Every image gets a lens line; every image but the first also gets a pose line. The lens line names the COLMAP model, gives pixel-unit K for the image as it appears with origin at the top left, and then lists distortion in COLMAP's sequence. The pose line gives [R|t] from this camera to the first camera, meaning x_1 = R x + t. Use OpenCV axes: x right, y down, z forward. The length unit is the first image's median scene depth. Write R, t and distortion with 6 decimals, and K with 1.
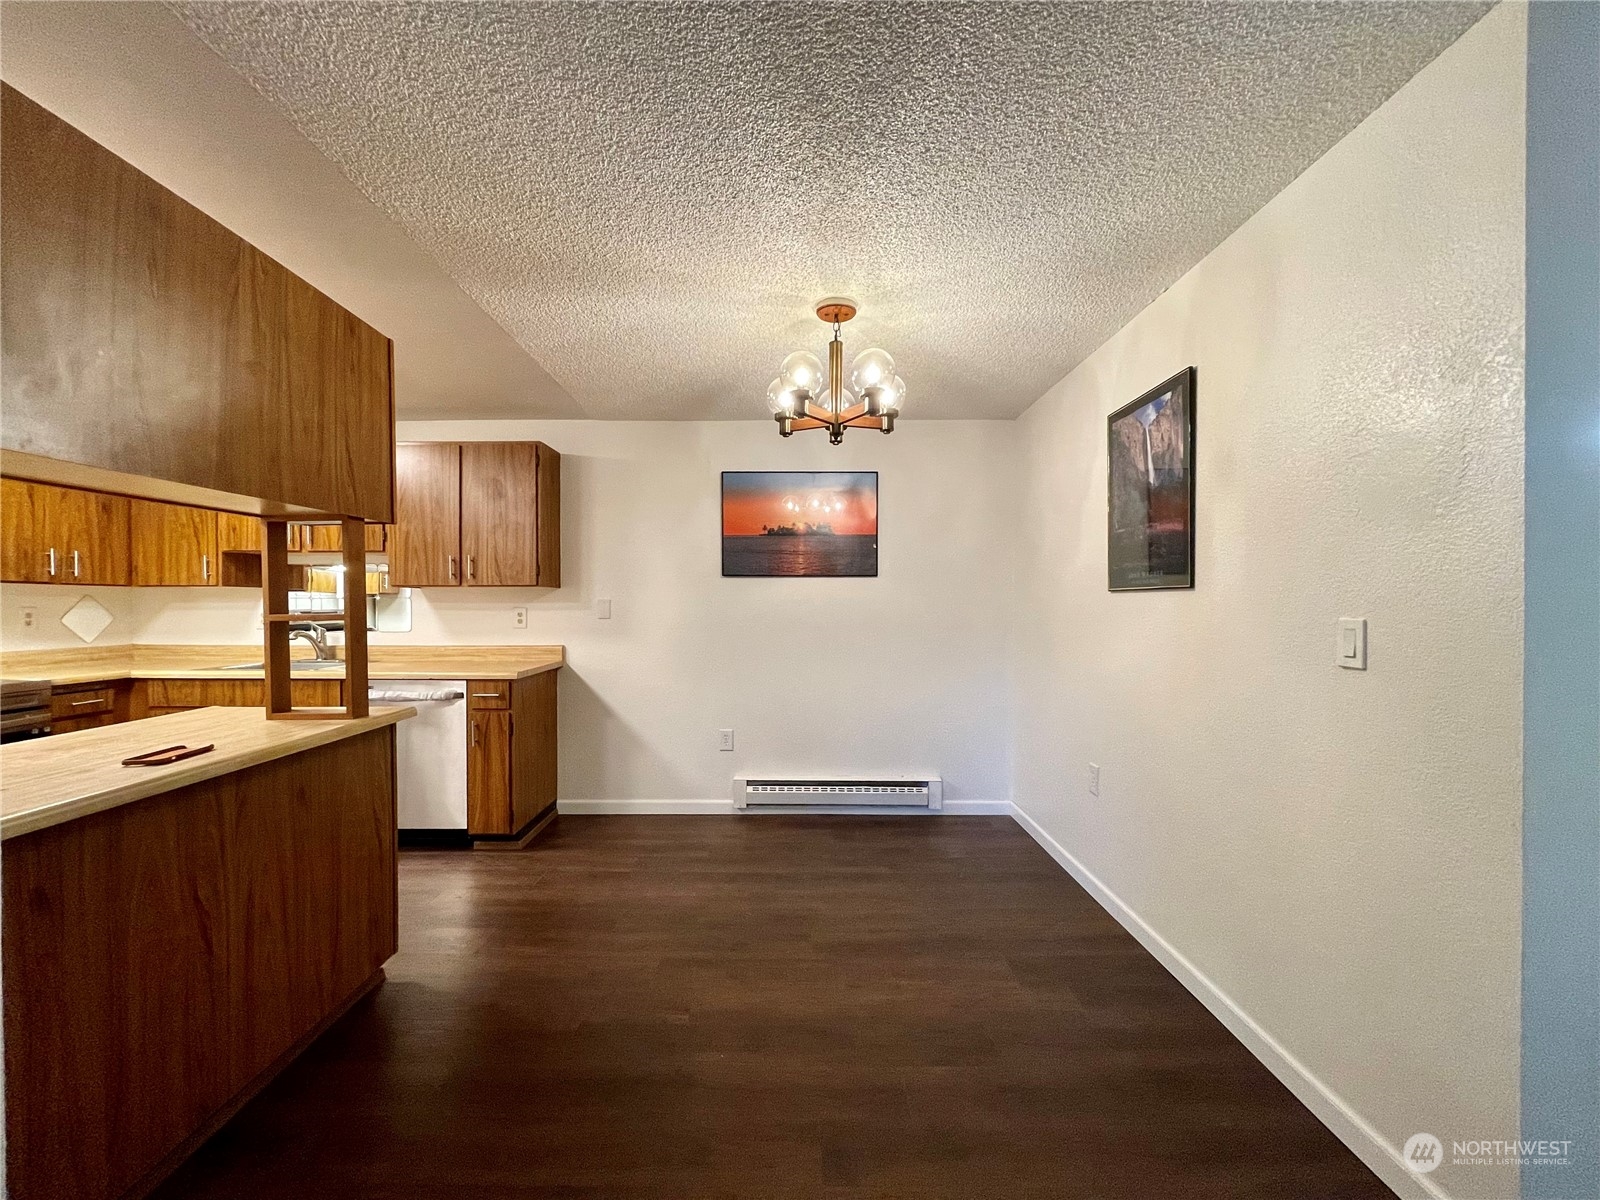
lens RADIAL K [[645.8, 0, 803.8], [0, 645.8, 616.3], [0, 0, 1]] dist [-0.002591, 0.000547]
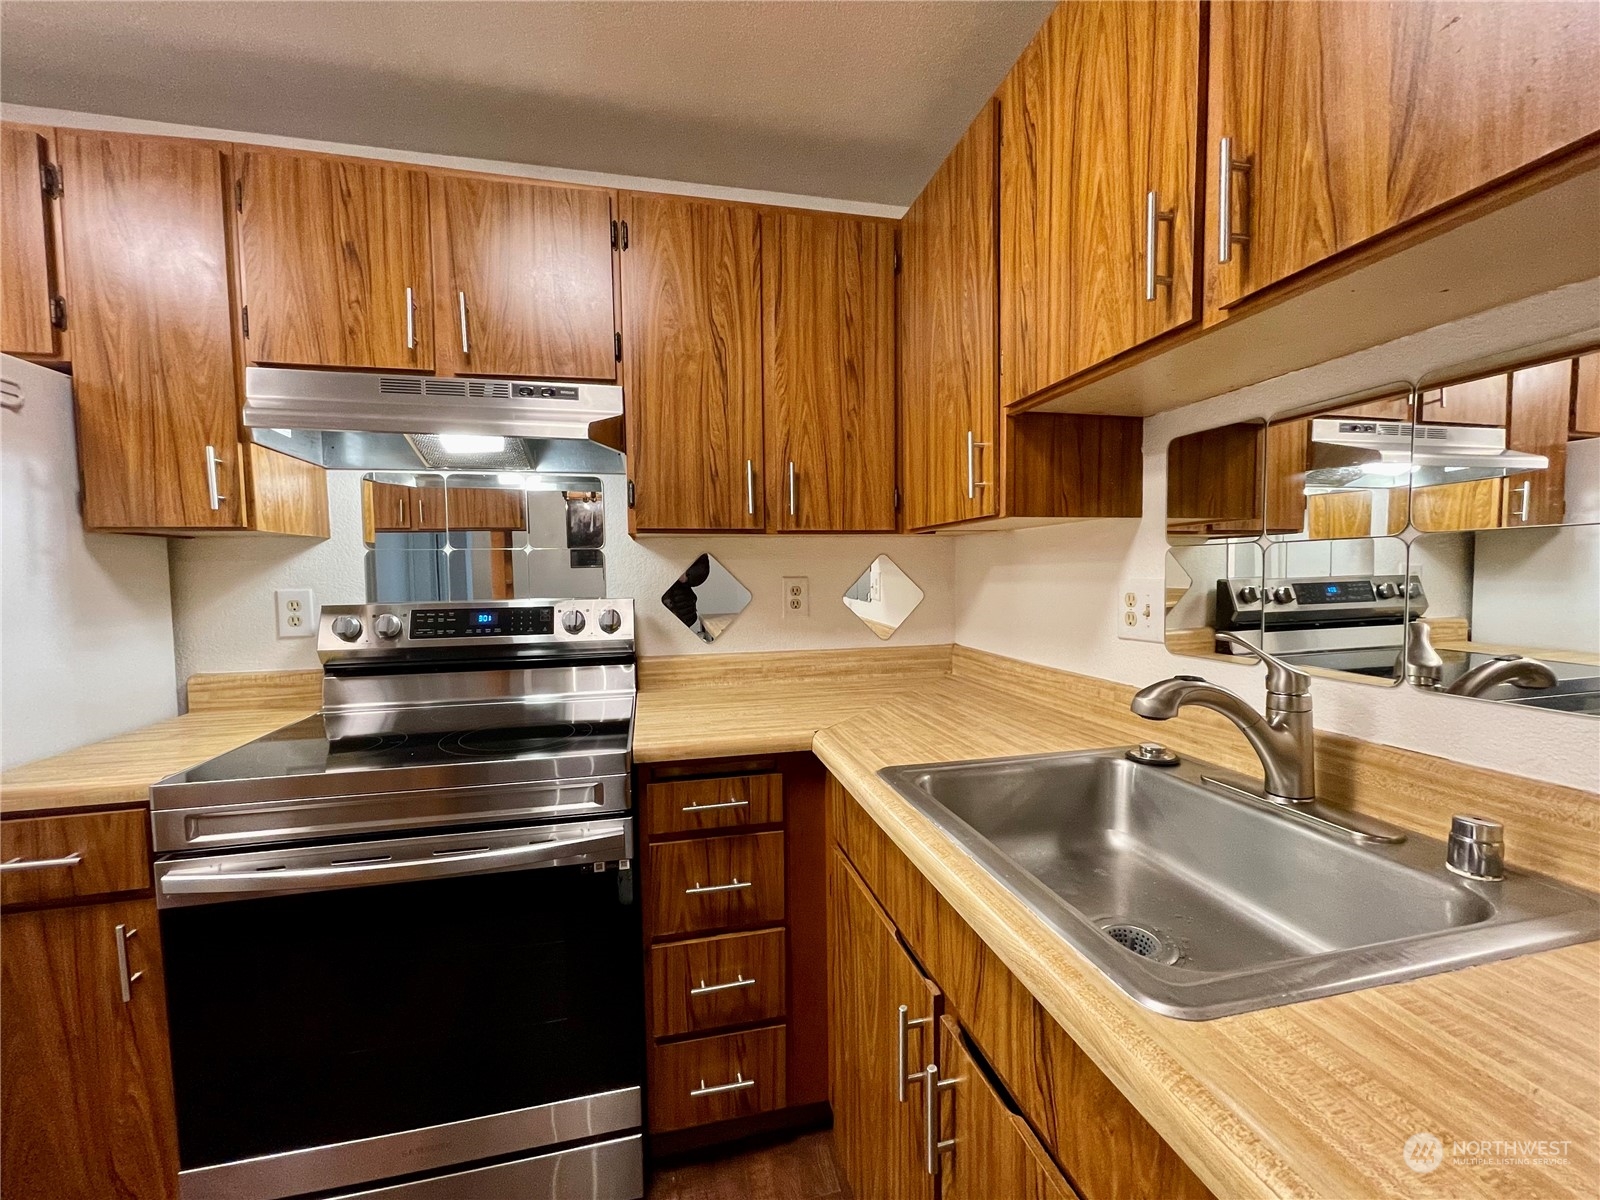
lens RADIAL K [[645.8, 0, 792.4], [0, 645.8, 612.0], [0, 0, 1]] dist [-0.002591, 0.000547]
pose [[0.215155, 0.059662, -0.974756, -0.594027], [0.002169, 0.998100, 0.061570, -0.017771], [0.976577, -0.015361, 0.214617, 0.821071]]
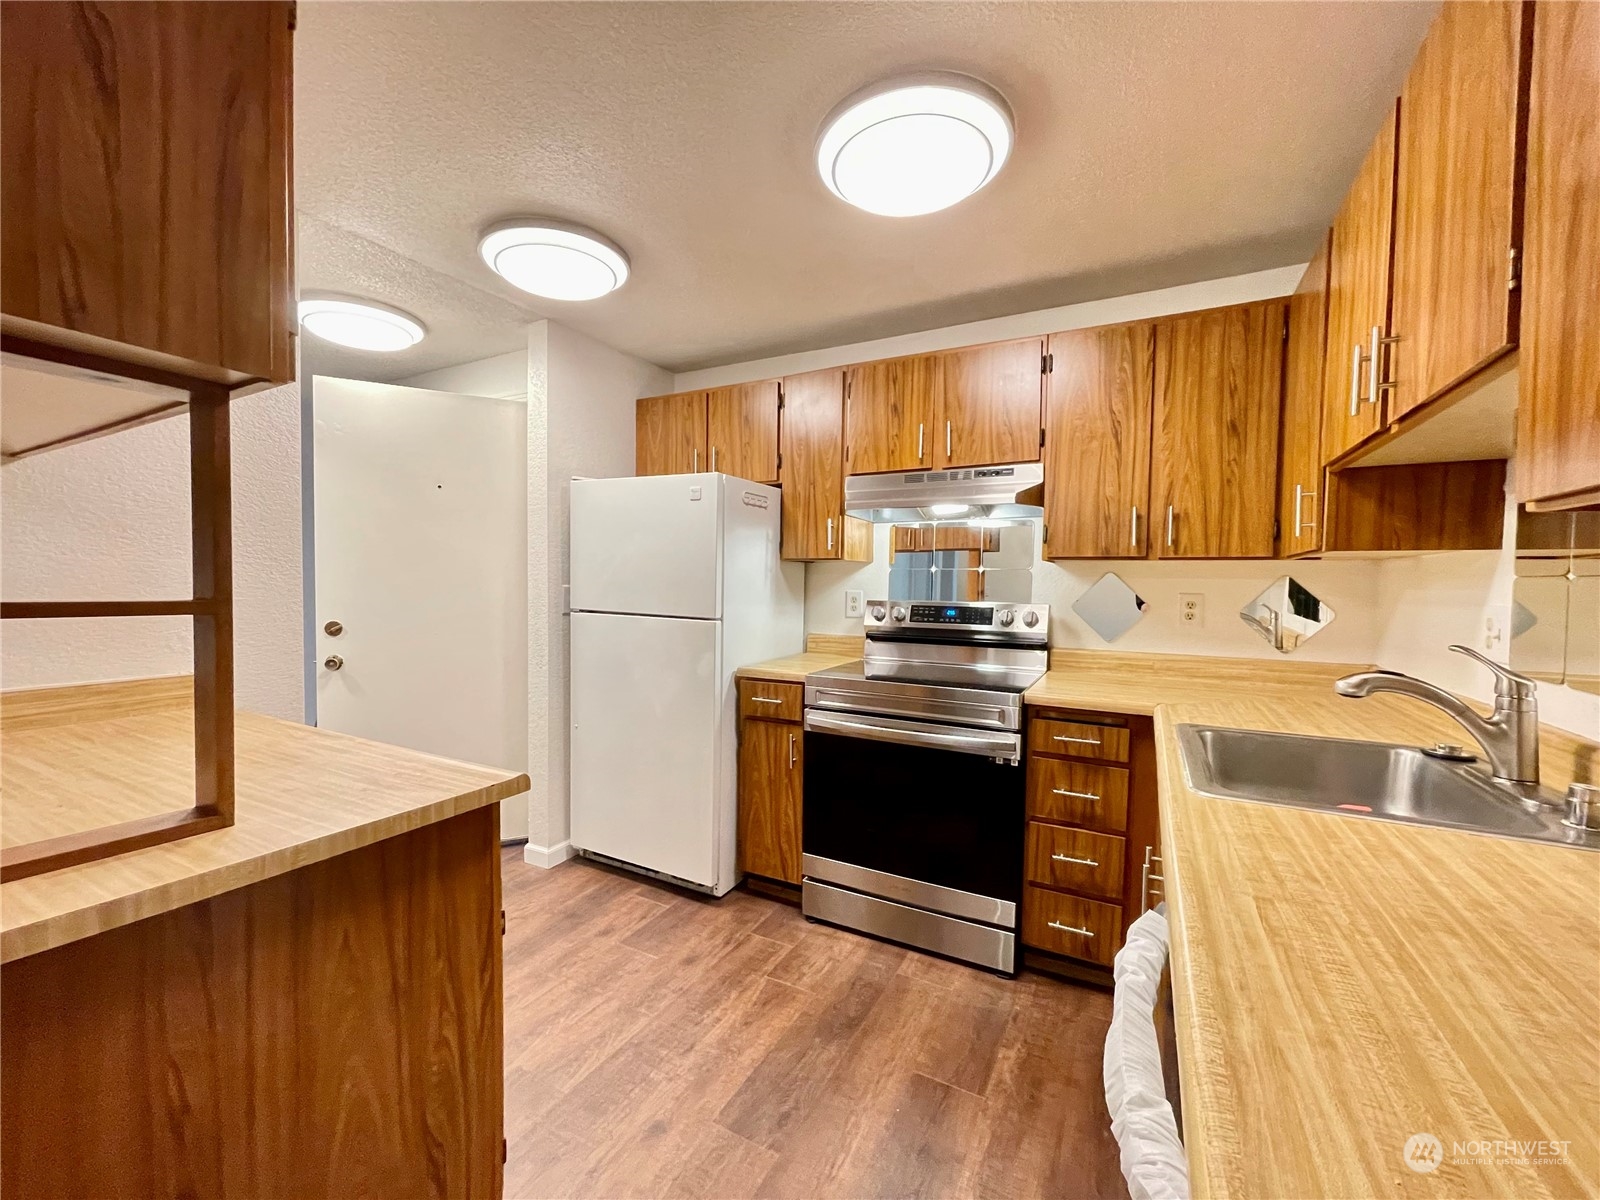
lens RADIAL K [[645.8, 0, 790.5], [0, 645.8, 610.5], [0, 0, 1]] dist [-0.002591, 0.000547]
pose [[-0.481592, 0.033868, -0.875741, -0.347689], [-0.022022, 0.998470, 0.050725, -0.021037], [0.876119, 0.043714, -0.480109, 0.901312]]
